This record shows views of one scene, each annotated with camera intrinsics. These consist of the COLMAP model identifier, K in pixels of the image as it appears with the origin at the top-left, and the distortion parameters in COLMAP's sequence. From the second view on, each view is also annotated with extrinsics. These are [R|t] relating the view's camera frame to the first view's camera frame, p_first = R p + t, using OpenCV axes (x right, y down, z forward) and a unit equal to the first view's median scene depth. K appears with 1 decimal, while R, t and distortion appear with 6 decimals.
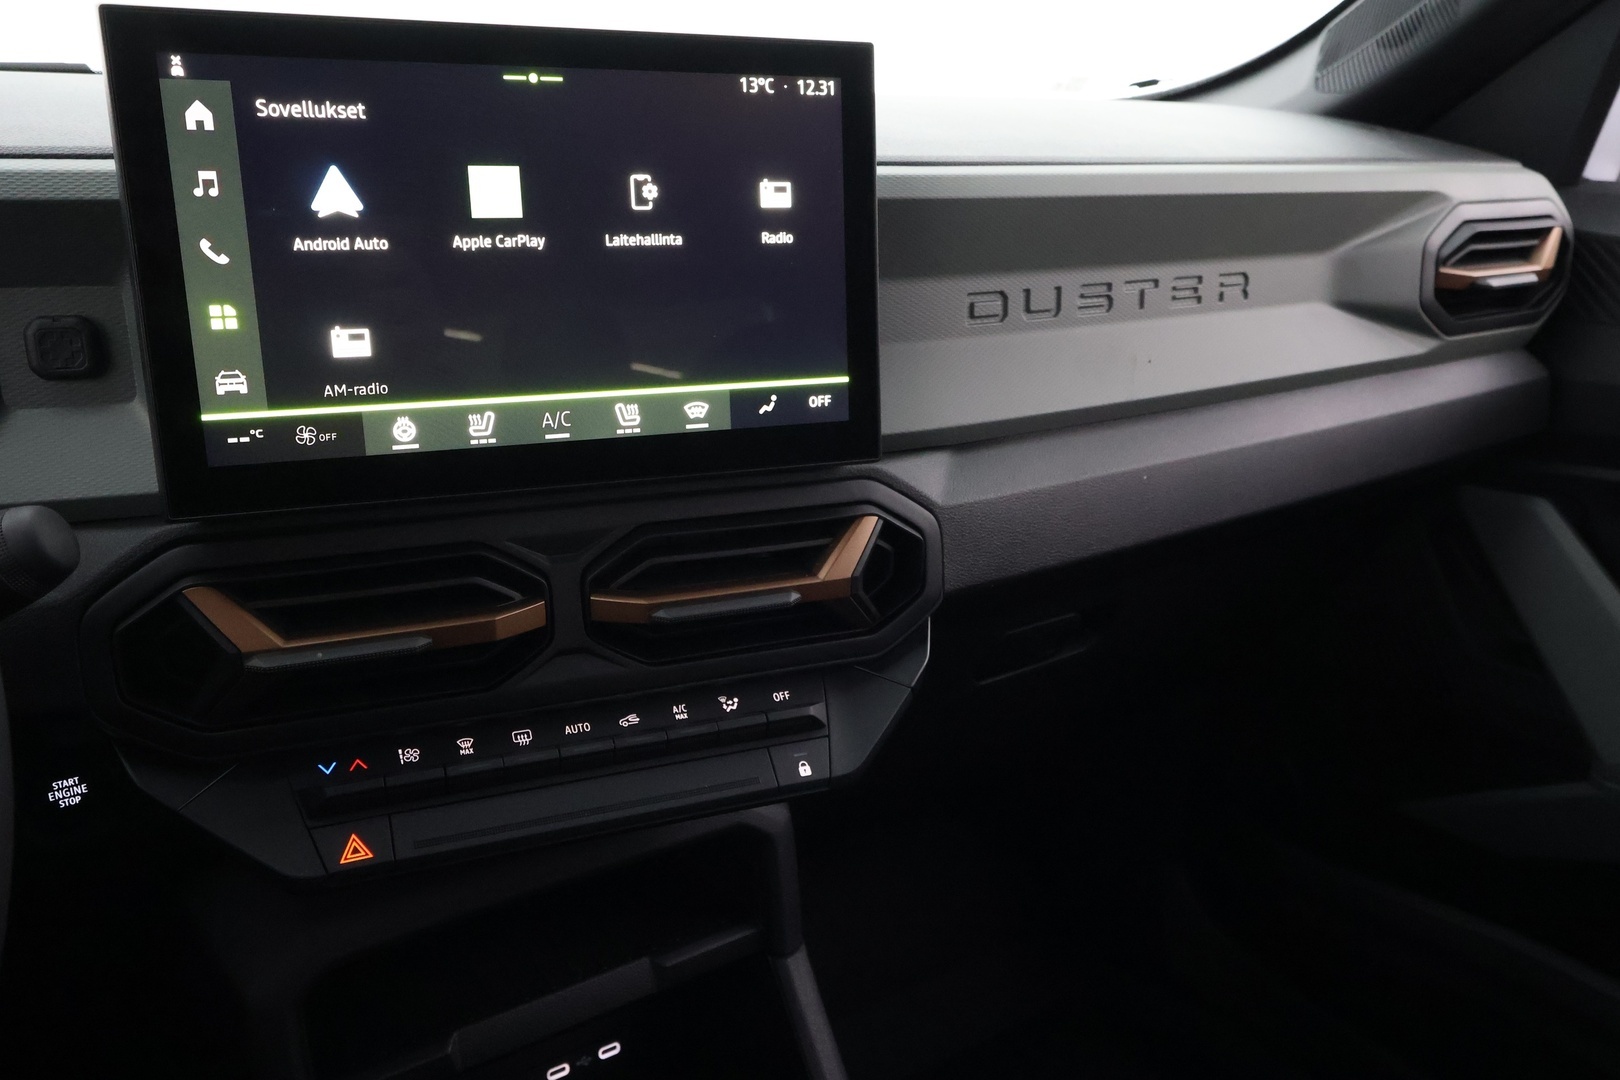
lens RADIAL K [[1256.3, 0, 818.2], [0, 1256.3, 526.0], [0, 0, 1]] dist [-0.015325, 0.003427]
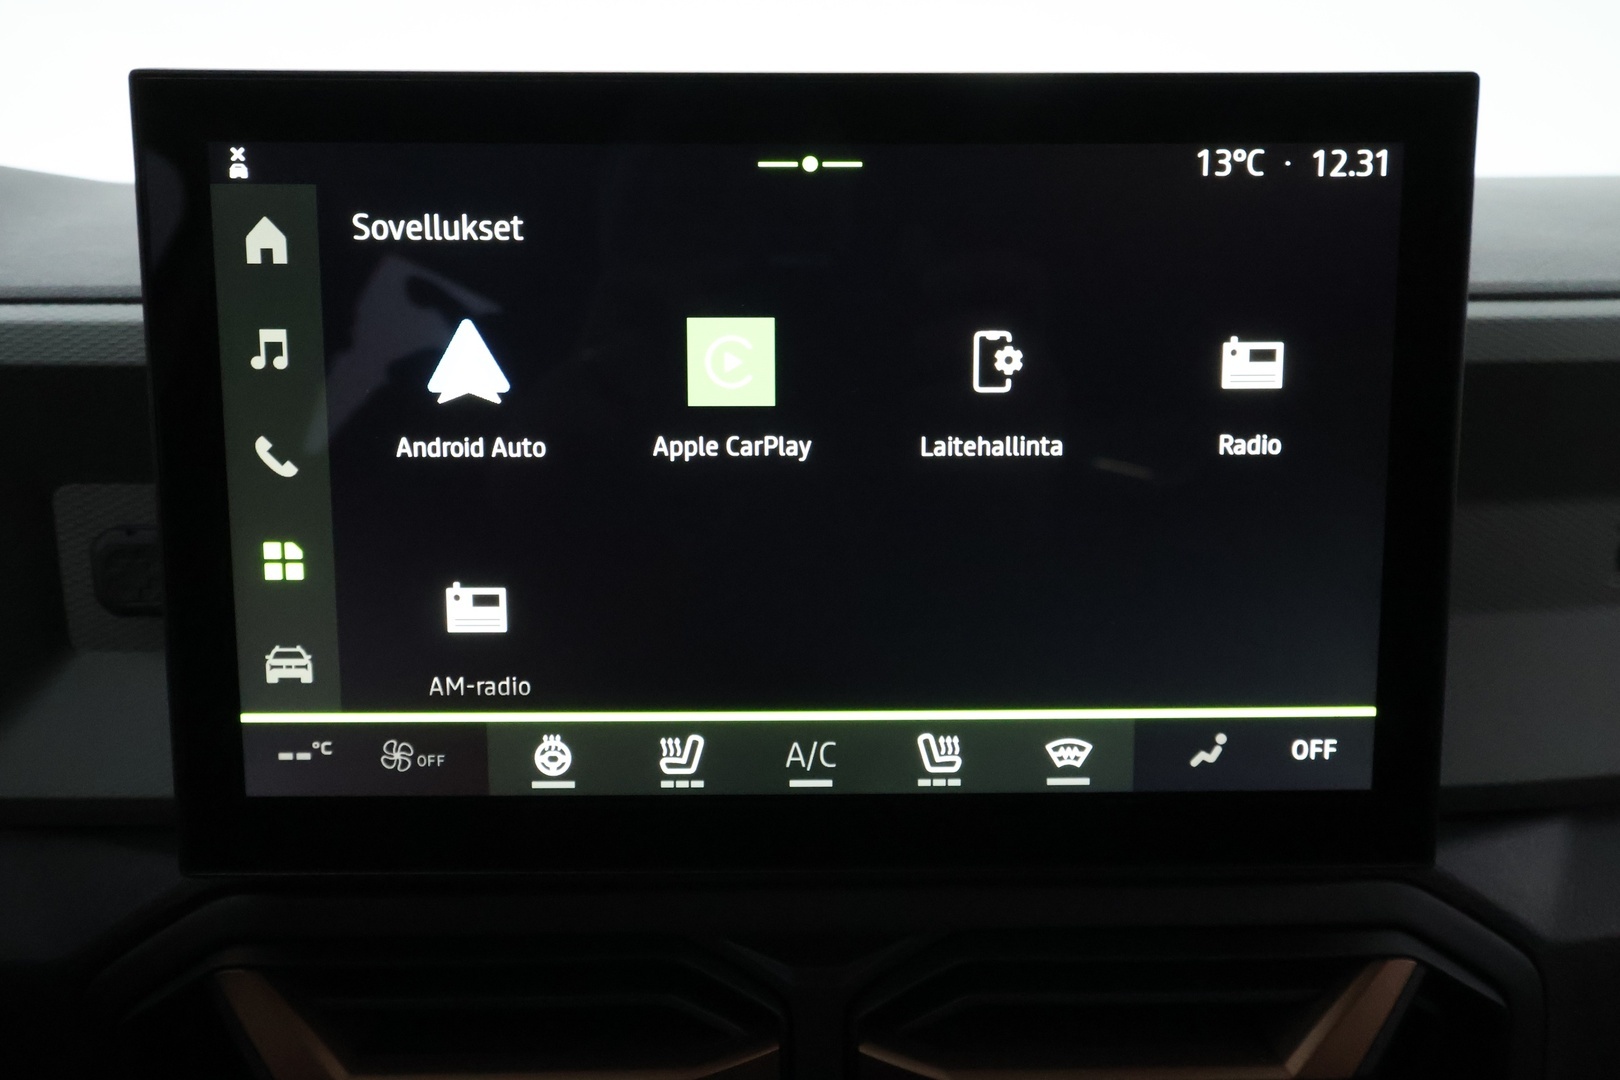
lens RADIAL K [[1432.1, 0, 816.0], [0, 1432.1, 547.9], [0, 0, 1]] dist [-0.004079, 0.005112]
pose [[0.926370, 0.075196, -0.369031, 0.024665], [-0.094362, 0.994953, -0.034136, -0.152153], [0.364601, 0.066445, 0.928790, 0.384131]]
